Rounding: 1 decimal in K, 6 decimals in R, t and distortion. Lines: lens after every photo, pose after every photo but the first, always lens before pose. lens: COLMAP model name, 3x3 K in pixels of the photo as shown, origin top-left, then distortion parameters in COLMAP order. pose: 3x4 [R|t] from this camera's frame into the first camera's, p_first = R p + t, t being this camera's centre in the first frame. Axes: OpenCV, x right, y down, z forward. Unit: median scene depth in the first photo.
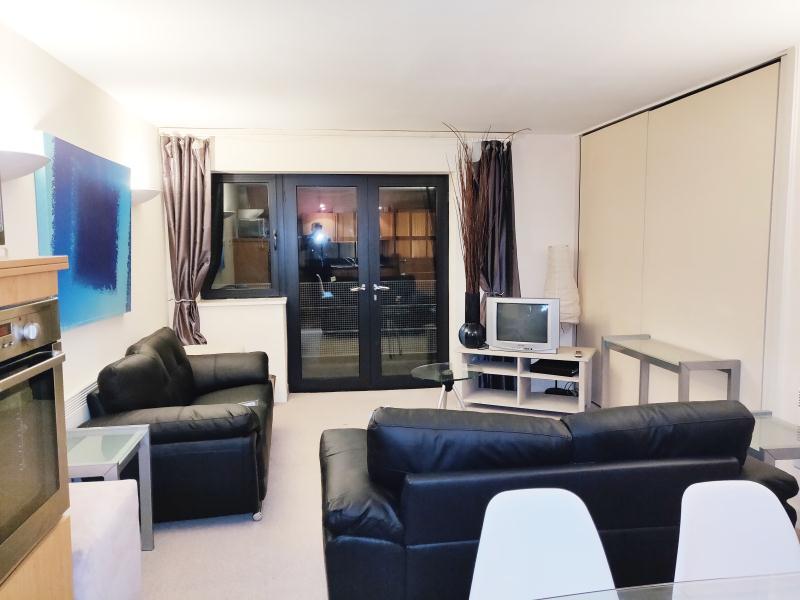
lens RADIAL K [[621.4, 0, 400.0], [0, 621.4, 300.0], [0, 0, 1]] dist [0.007222, 0.004238]
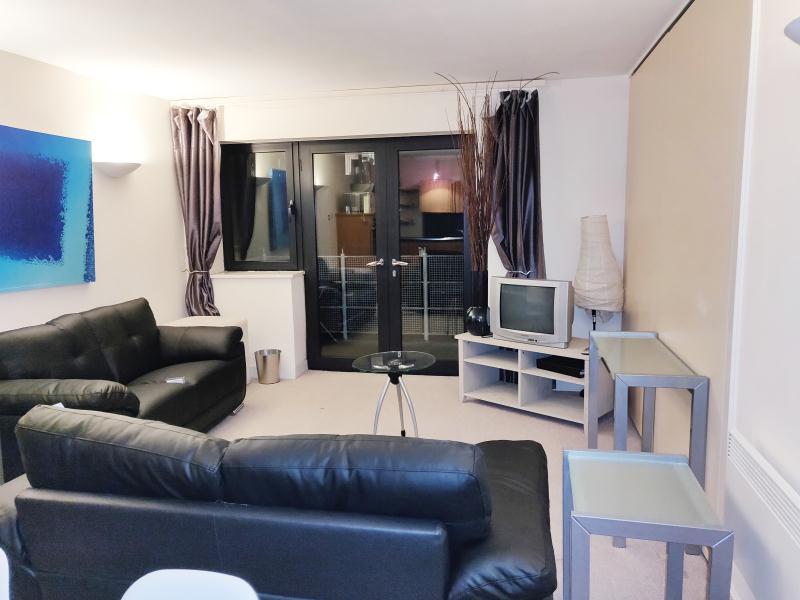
lens RADIAL K [[621.4, 0, 400.0], [0, 621.4, 300.0], [0, 0, 1]] dist [0.007222, 0.004238]
pose [[0.943099, 0.040643, -0.330019, 0.303456], [-0.025778, 0.998451, 0.049298, -0.011524], [0.331512, -0.037986, 0.942686, 0.152174]]
